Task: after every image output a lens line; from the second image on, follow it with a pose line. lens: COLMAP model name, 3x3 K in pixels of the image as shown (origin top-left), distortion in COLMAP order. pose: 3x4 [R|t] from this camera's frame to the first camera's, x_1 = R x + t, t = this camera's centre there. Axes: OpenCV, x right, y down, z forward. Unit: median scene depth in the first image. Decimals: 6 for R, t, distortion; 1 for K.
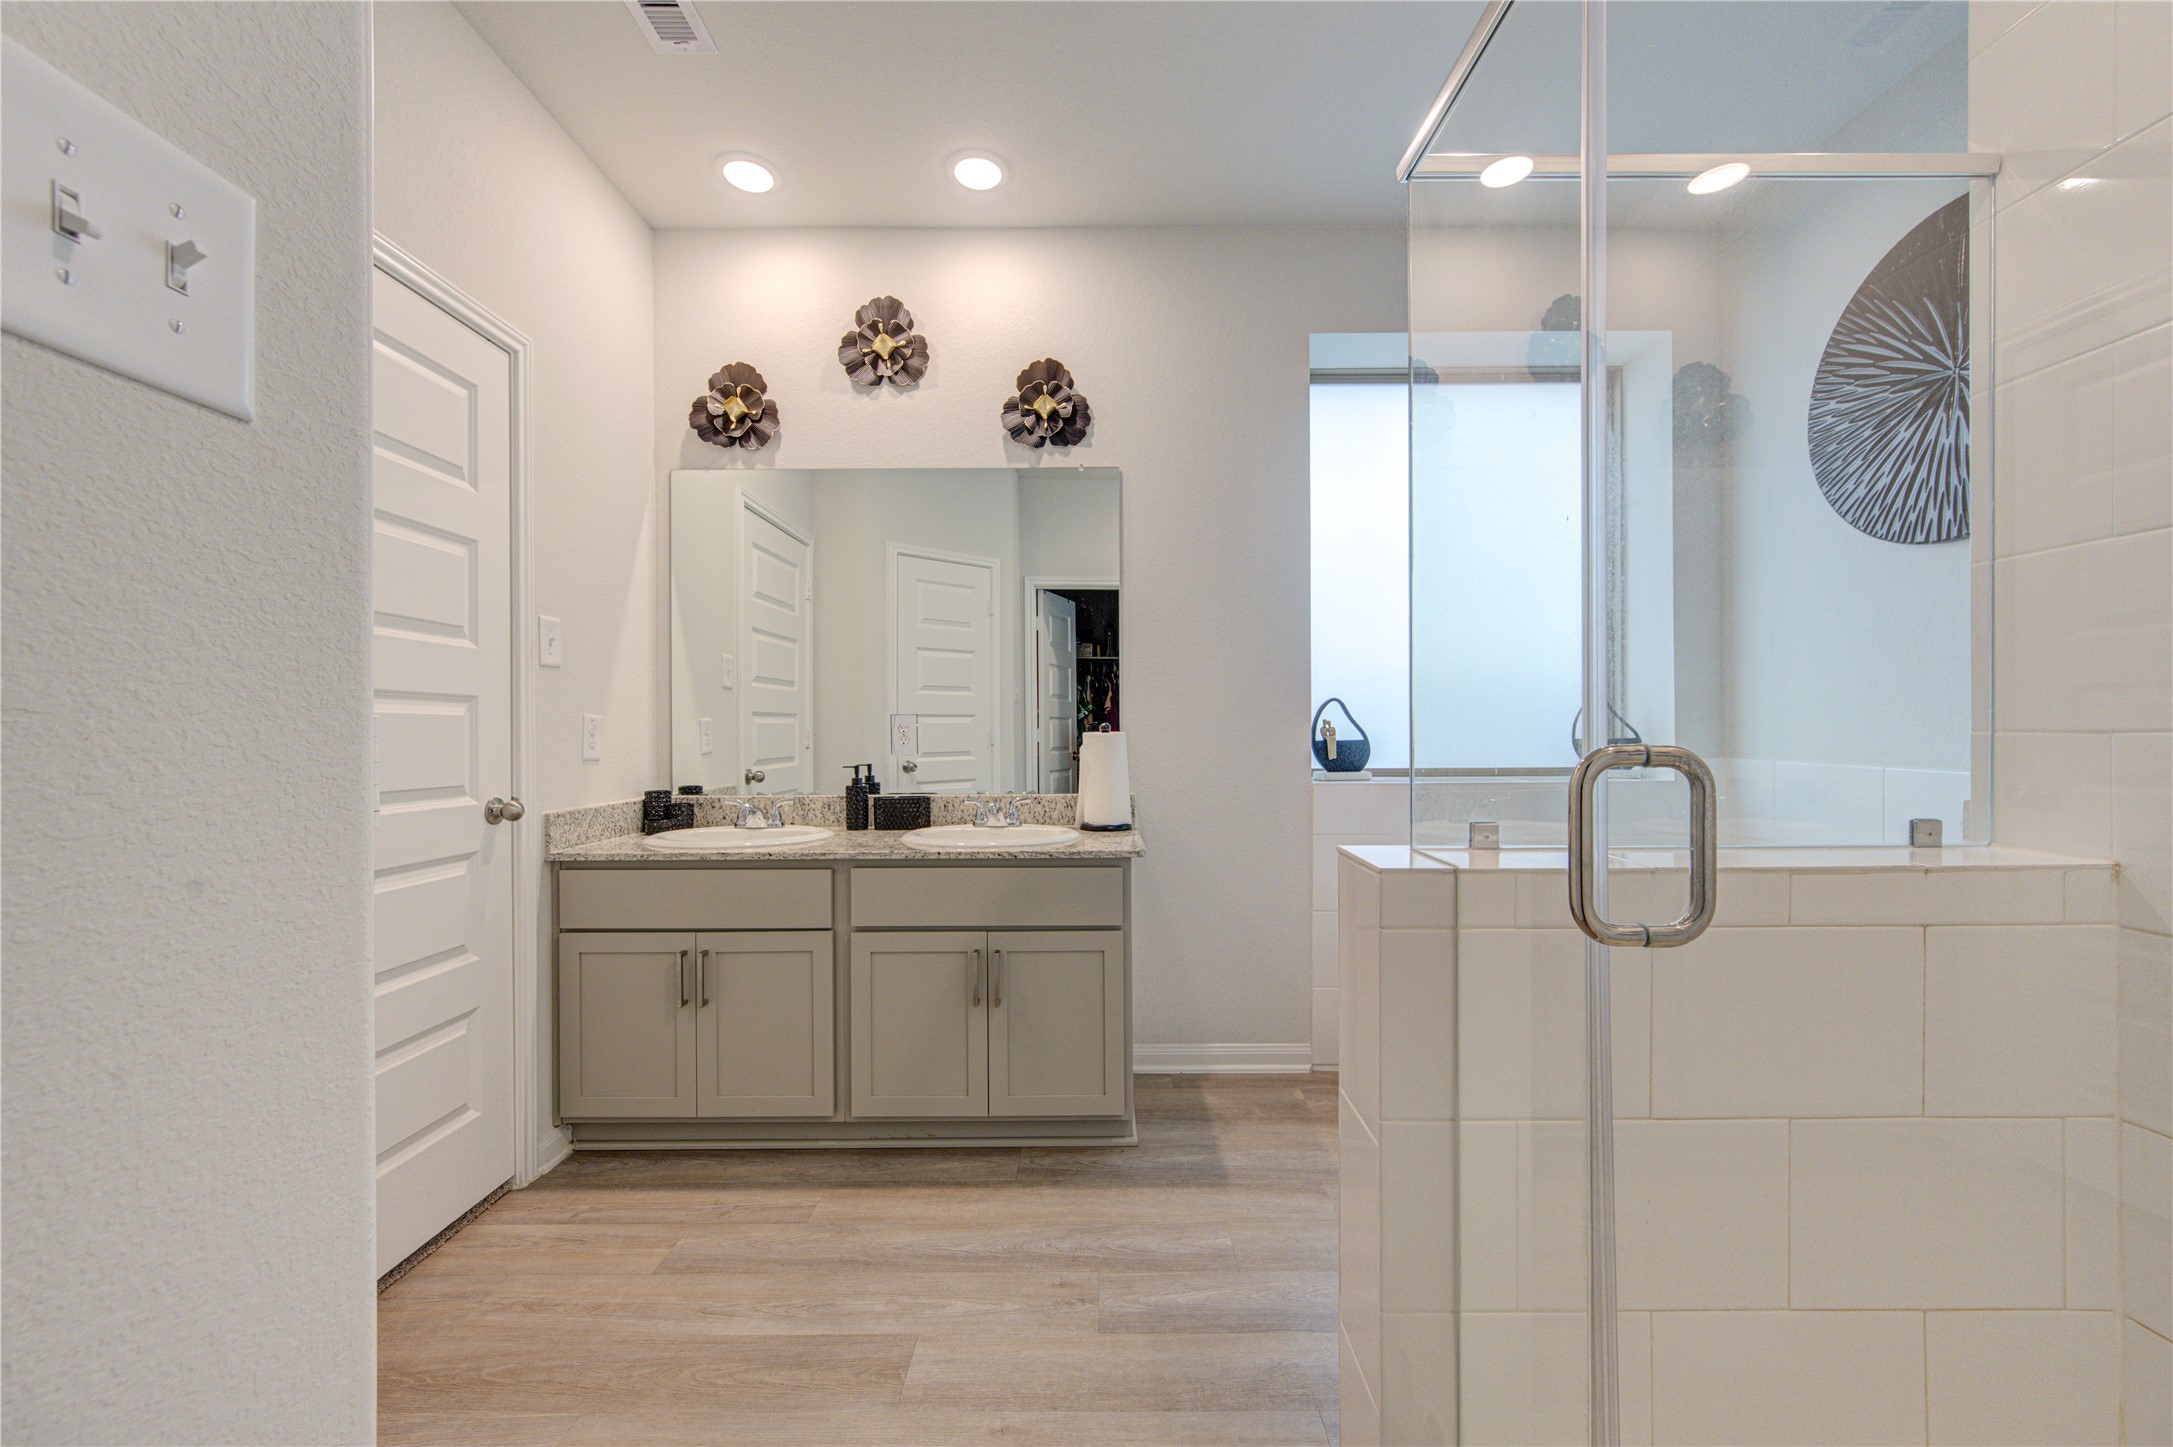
lens RADIAL K [[857.1, 0, 1104.2], [0, 857.1, 719.6], [0, 0, 1]] dist [0.005700, -0.001360]
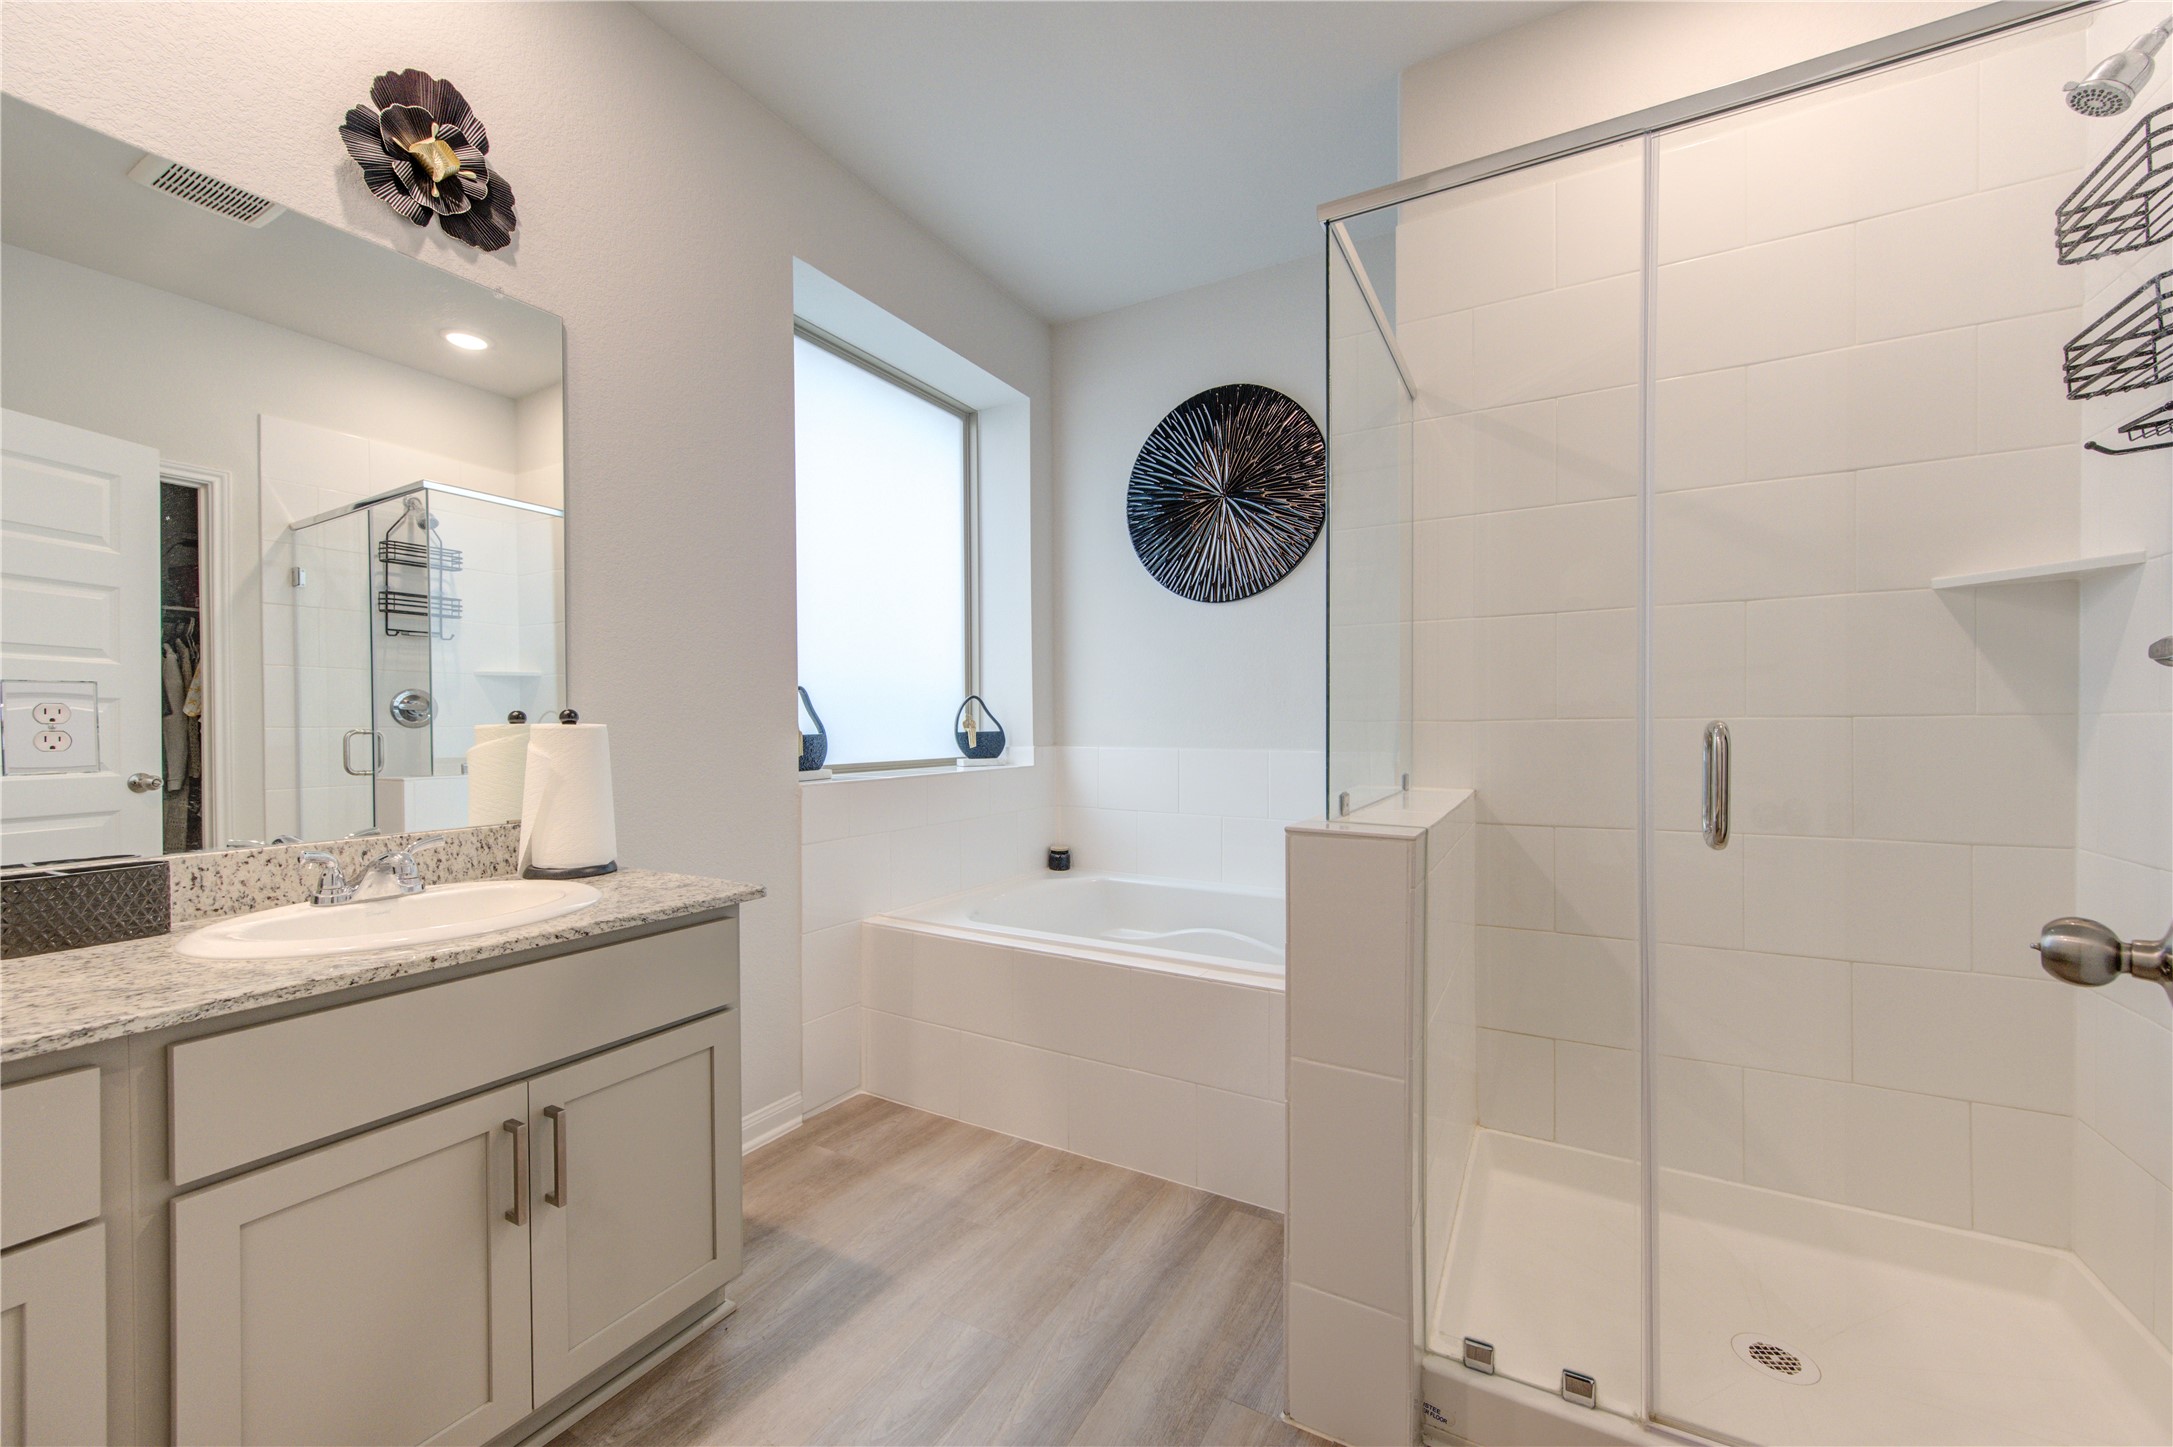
lens RADIAL K [[857.1, 0, 1072.1], [0, 857.1, 723.6], [0, 0, 1]] dist [0.005700, -0.001360]
pose [[0.498875, 0.003987, 0.866665, -0.374889], [-0.008036, 0.999968, 0.000025, 0.011614], [-0.866636, -0.006977, 0.498891, 0.354000]]
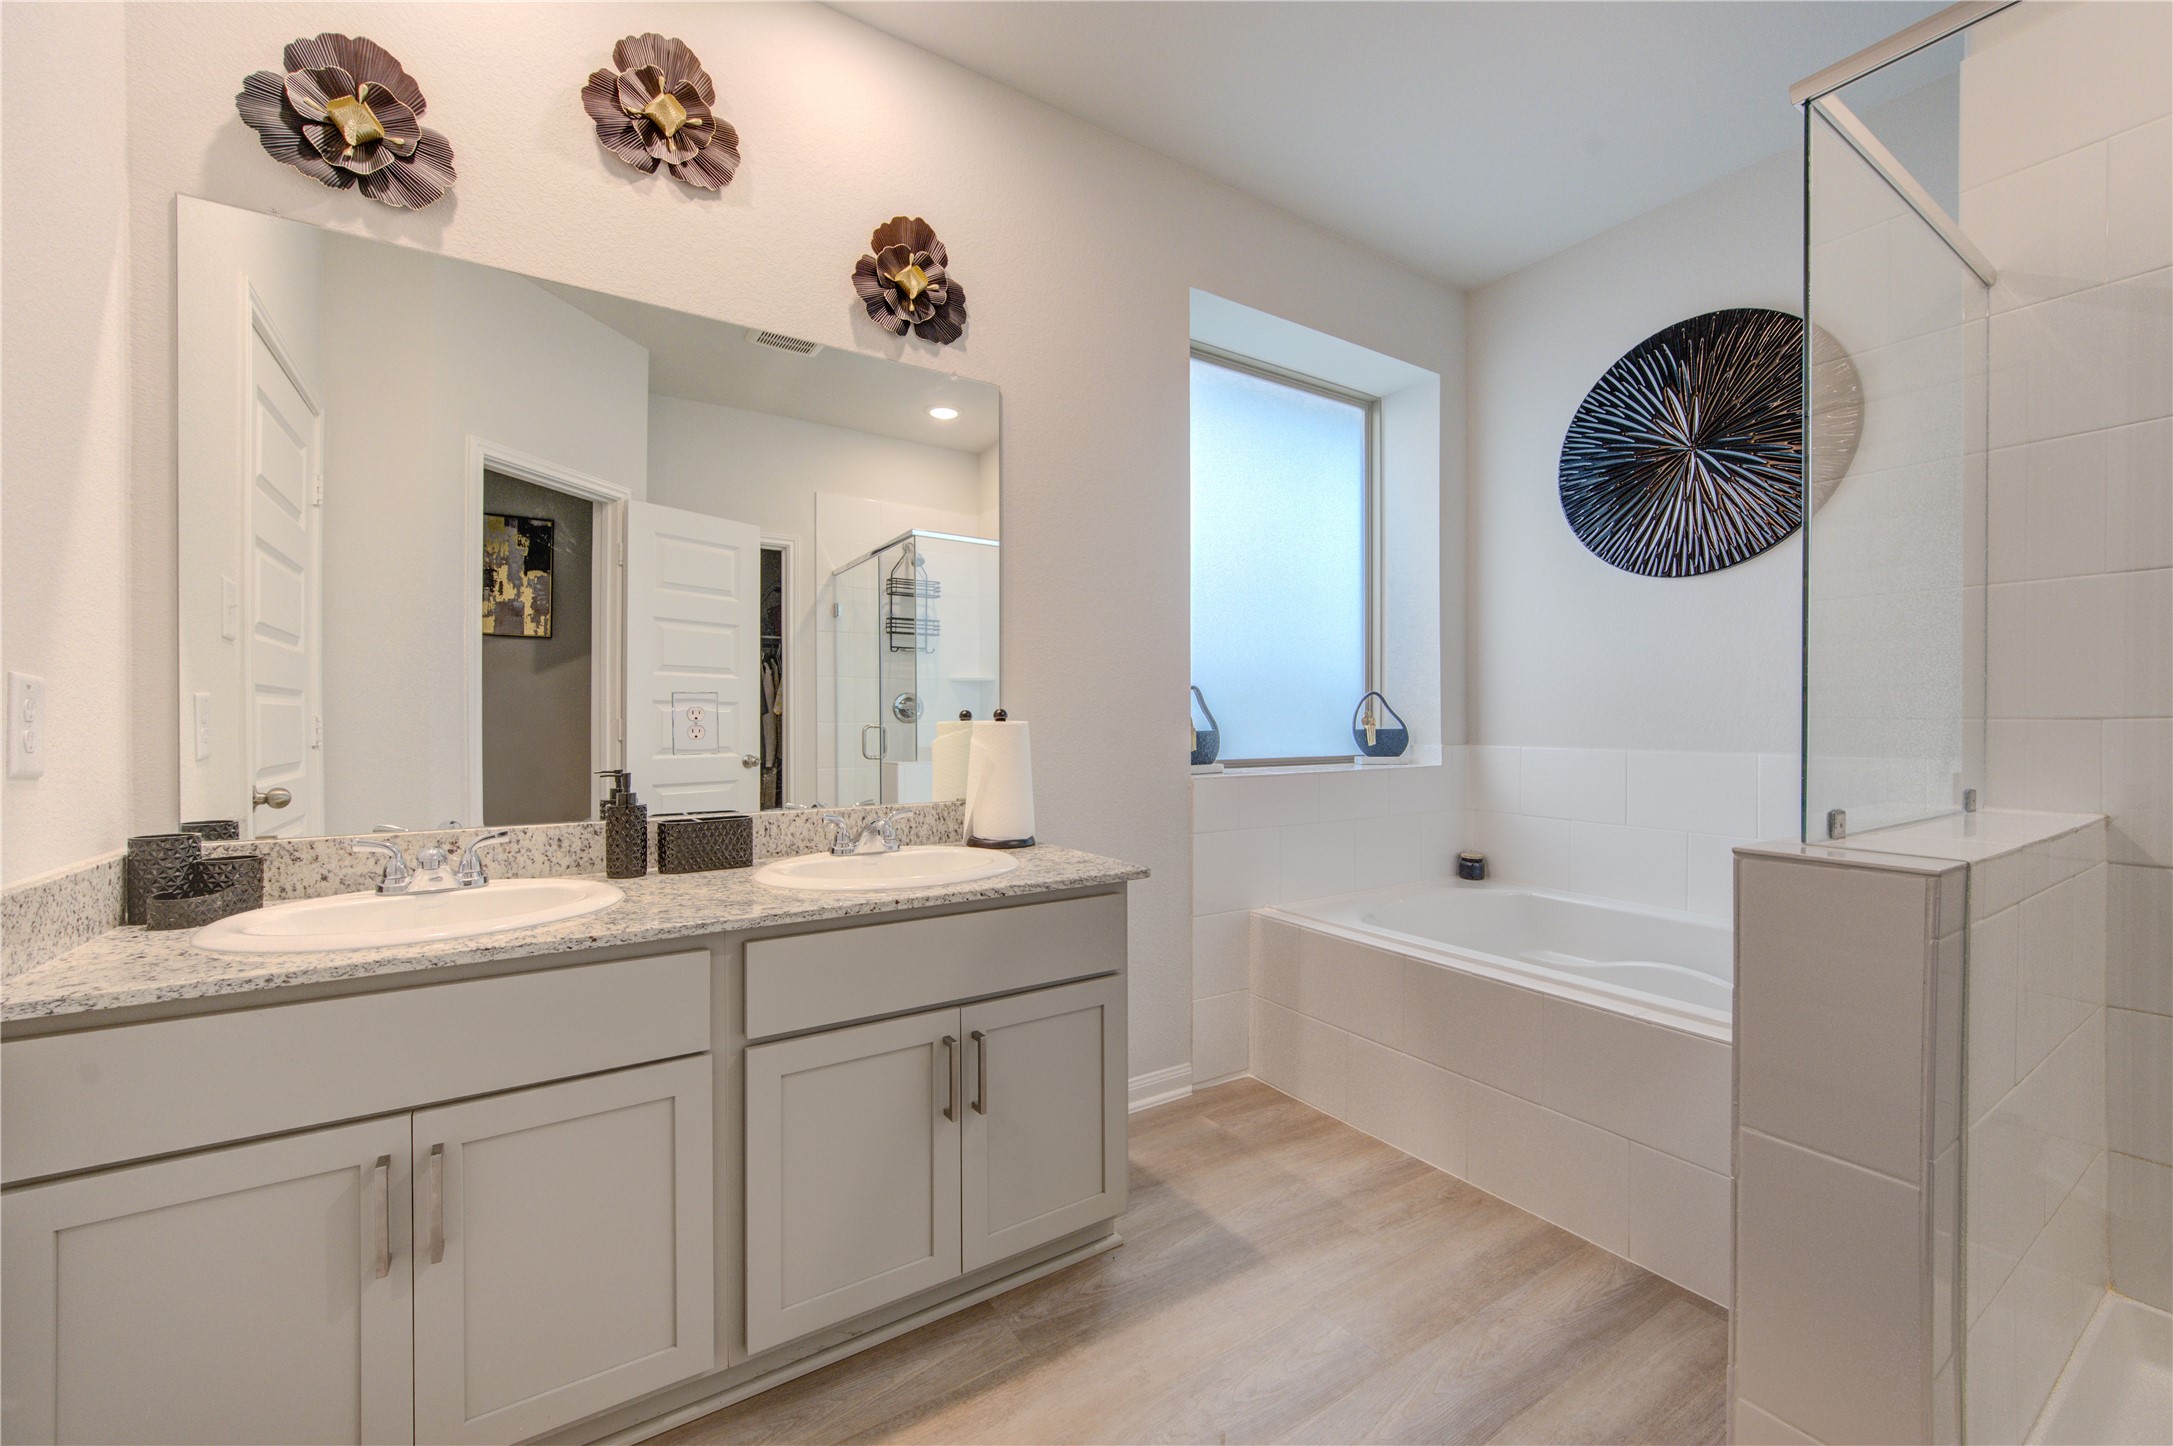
lens RADIAL K [[855.3, 0, 1094.3], [0, 855.3, 713.6], [0, 0, 1]] dist [0.006154, -0.000545]
pose [[0.830670, 0.009062, 0.556692, -0.365997], [-0.009056, 0.999955, -0.002765, 0.009694], [-0.556692, -0.002744, 0.830715, 0.309669]]
